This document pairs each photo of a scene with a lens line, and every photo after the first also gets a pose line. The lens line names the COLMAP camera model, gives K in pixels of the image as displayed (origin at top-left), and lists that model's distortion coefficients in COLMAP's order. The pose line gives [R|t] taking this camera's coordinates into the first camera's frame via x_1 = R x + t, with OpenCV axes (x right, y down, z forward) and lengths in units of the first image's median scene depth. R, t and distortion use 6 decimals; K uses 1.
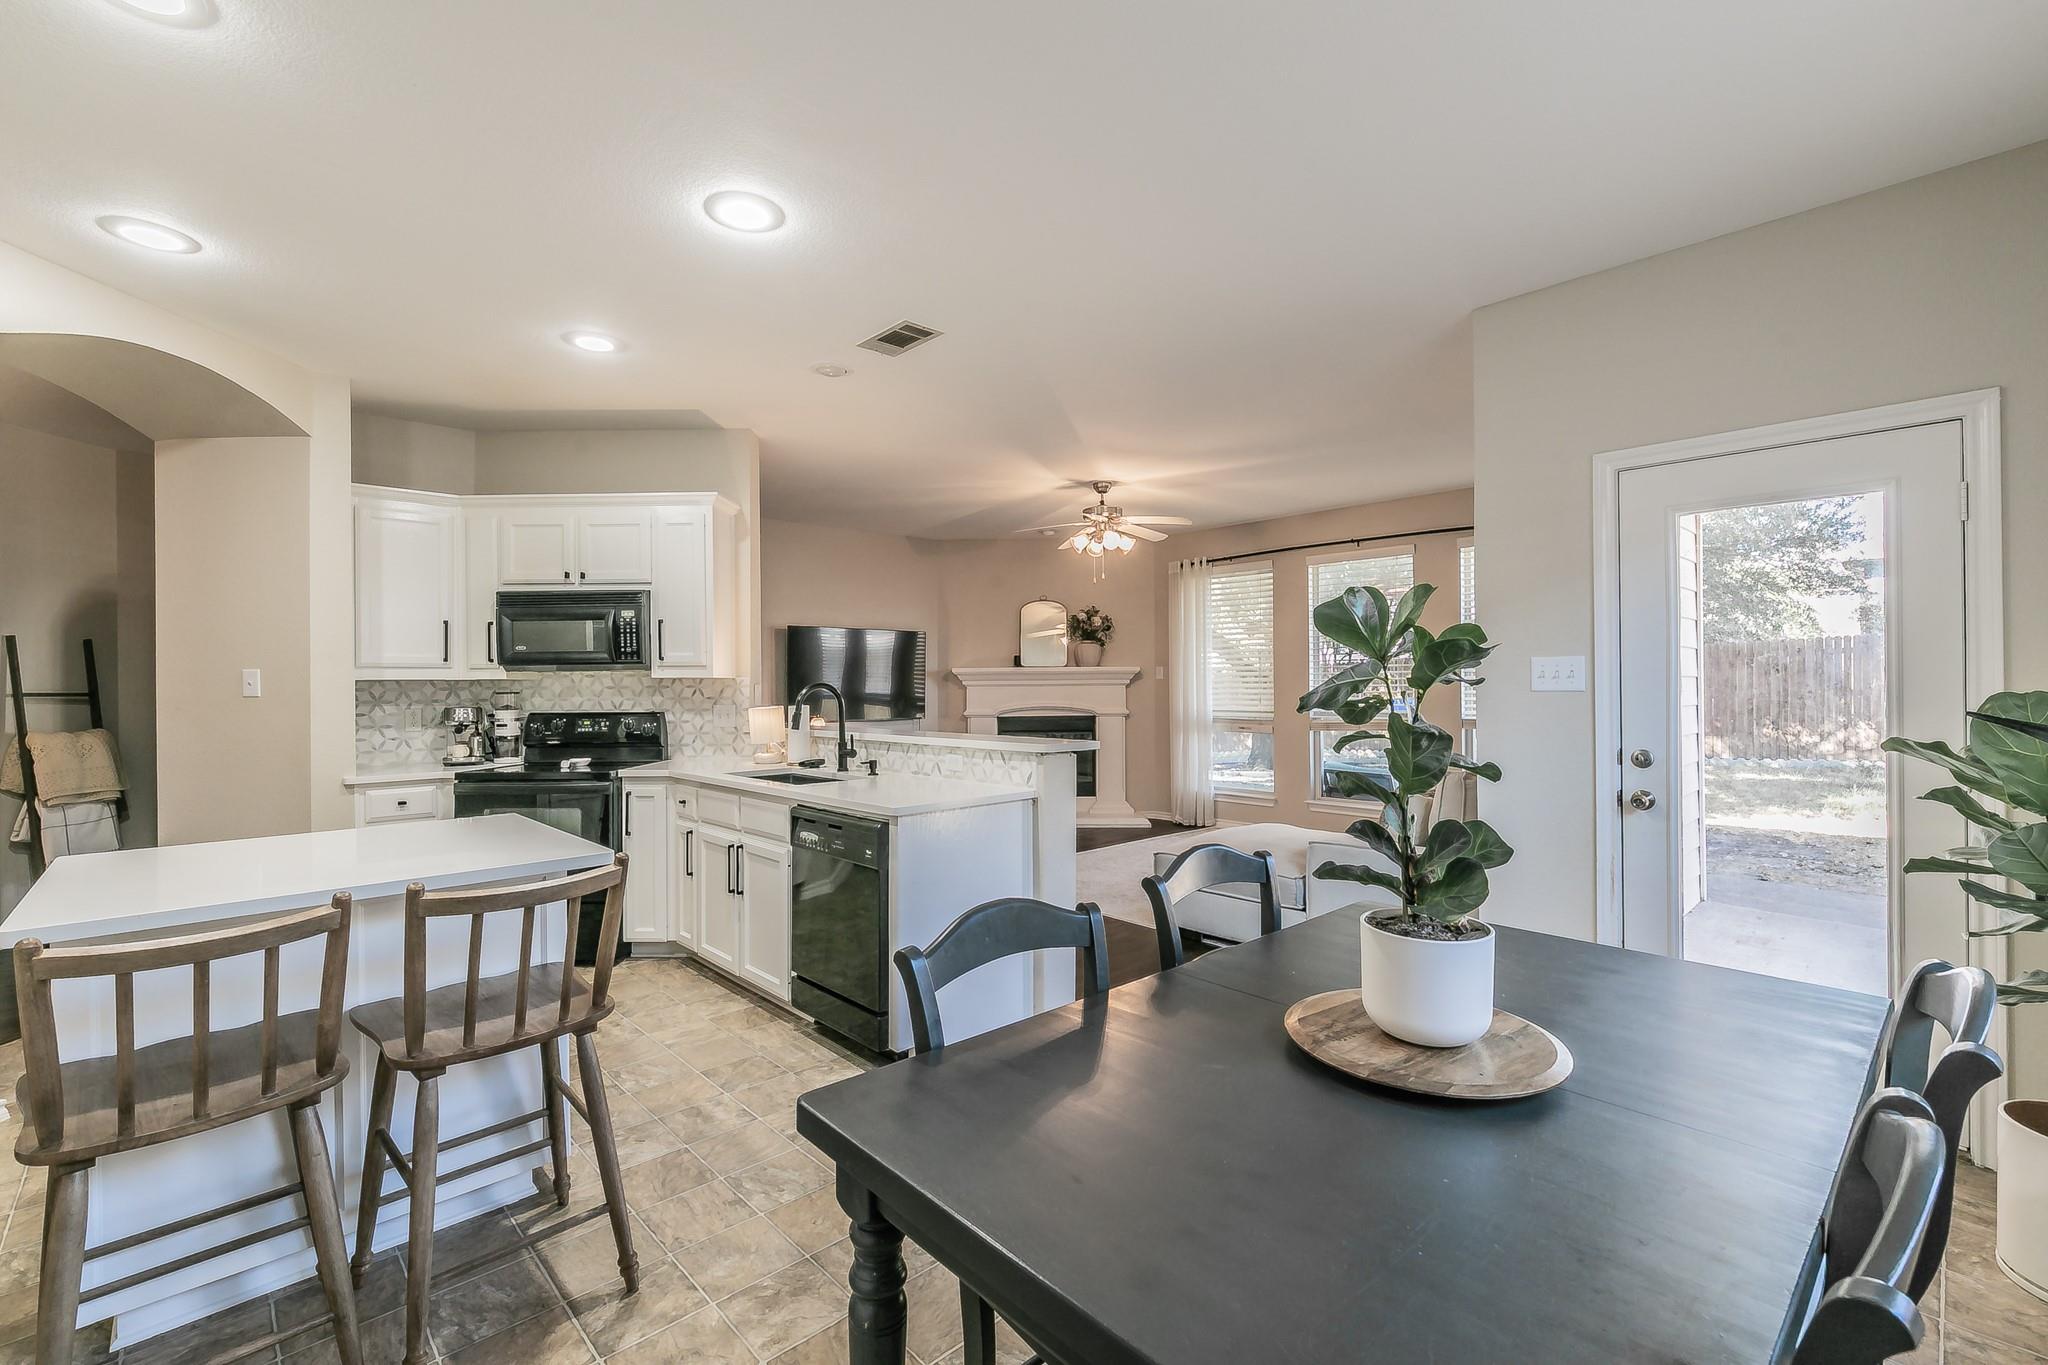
lens RADIAL K [[890.2, 0, 1024.0], [0, 890.2, 682.5], [0, 0, 1]] dist [0.003175, 0.000254]
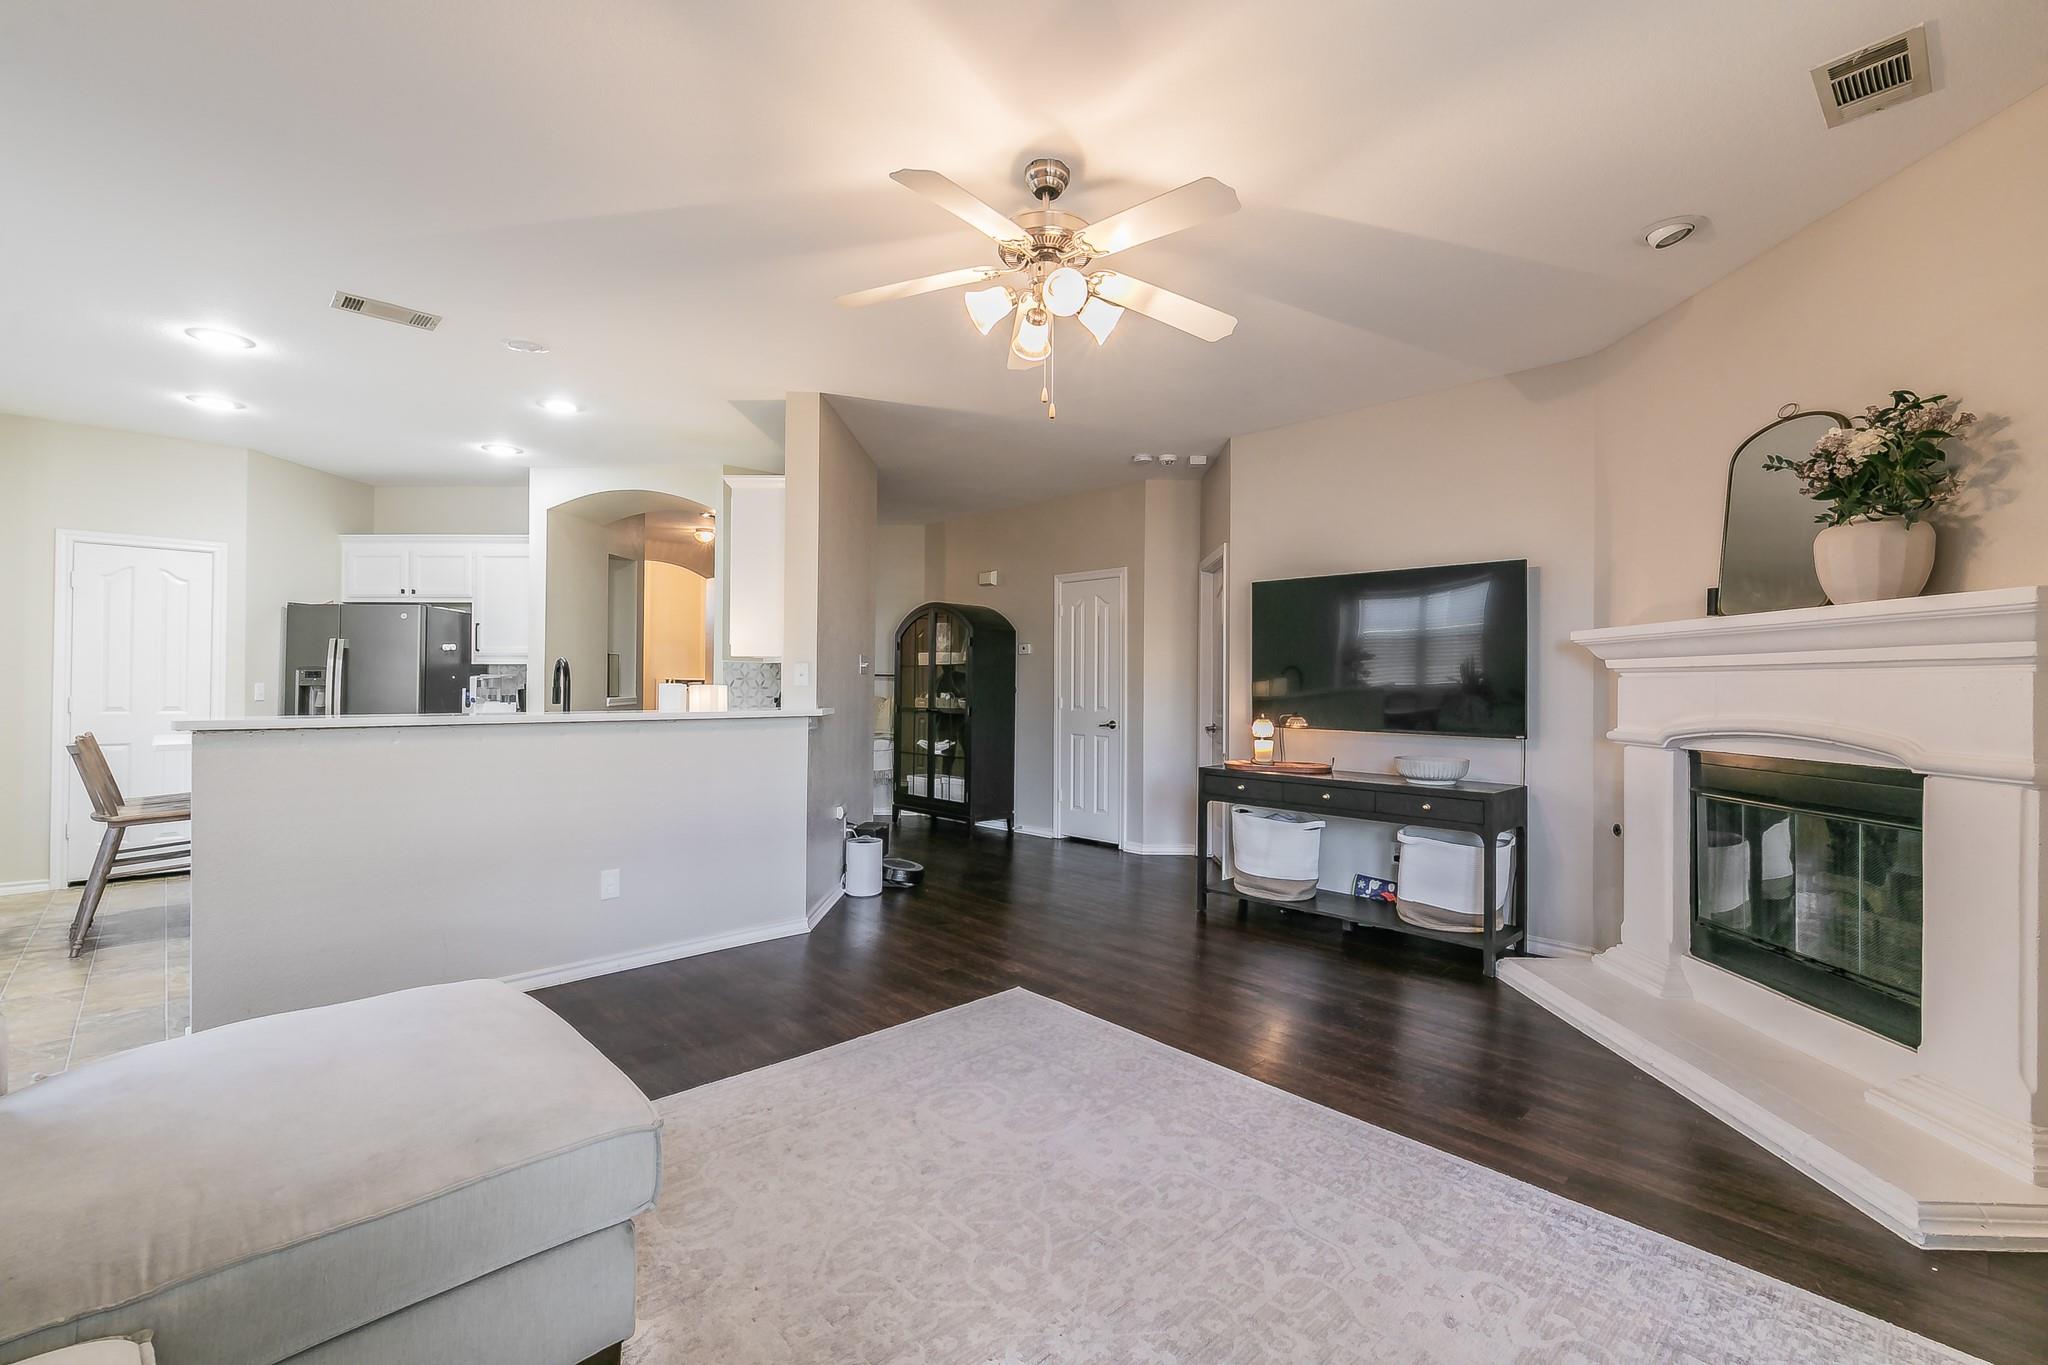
lens RADIAL K [[890.2, 0, 1024.0], [0, 890.2, 682.5], [0, 0, 1]] dist [0.003175, 0.000254]
pose [[0.011000, 0.005907, -0.999922, 0.386909], [-0.004130, 0.999974, 0.005862, 0.008549], [0.999931, 0.004065, 0.011024, 0.759327]]
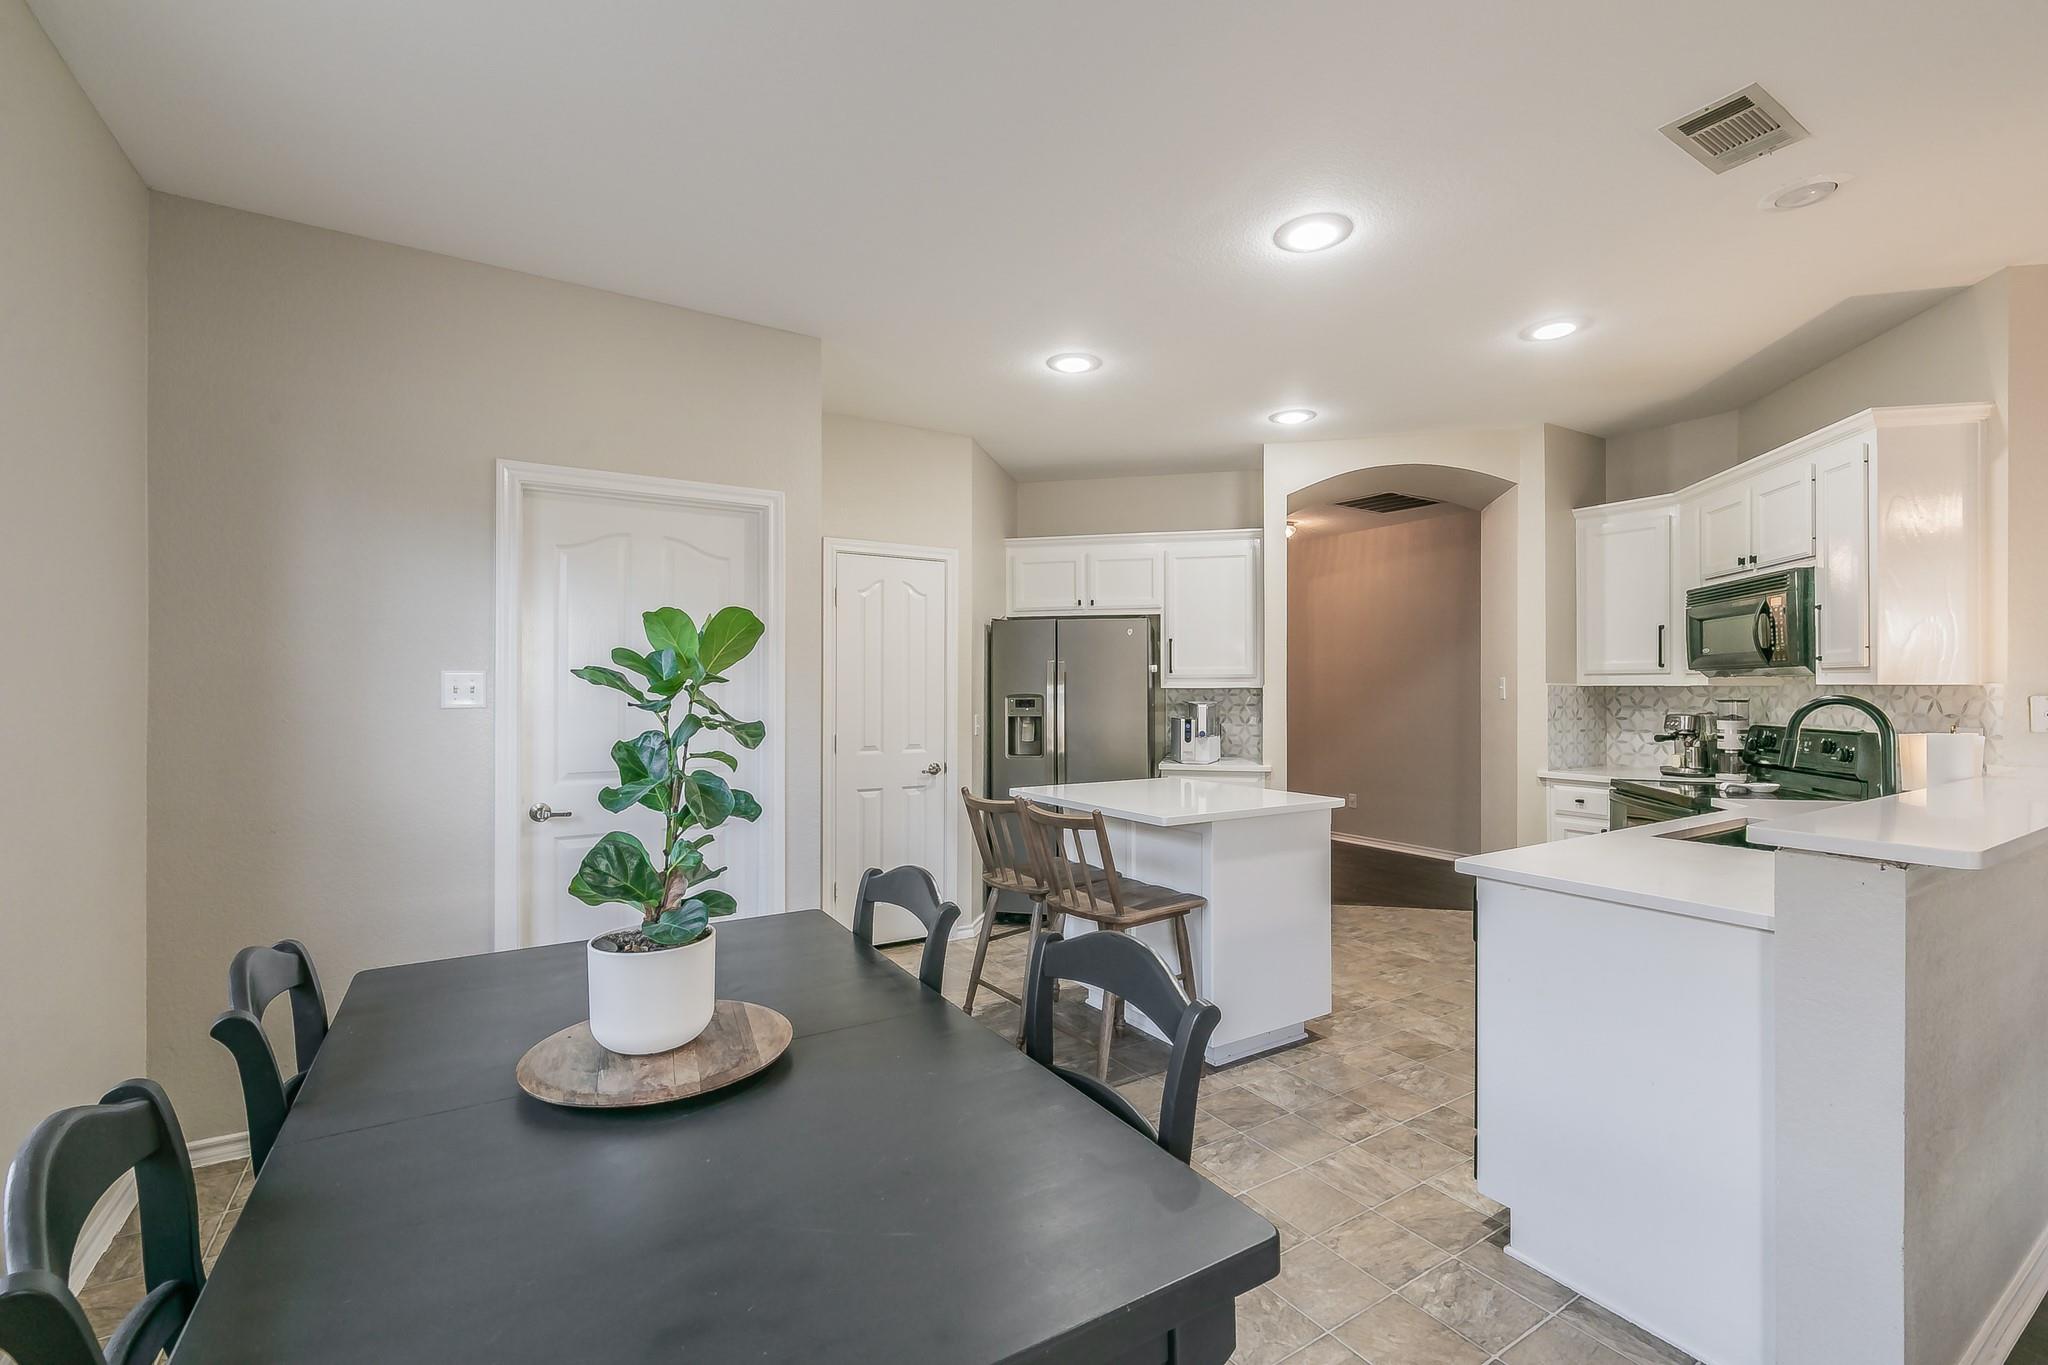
lens RADIAL K [[879.8, 0, 1028.0], [0, 879.8, 704.3], [0, 0, 1]] dist [0.000225, -0.000036]
pose [[-0.177657, 0.027005, -0.983722, 0.243188], [0.005776, 0.999635, 0.026399, -0.007233], [0.984076, -0.000992, -0.177748, 0.283367]]
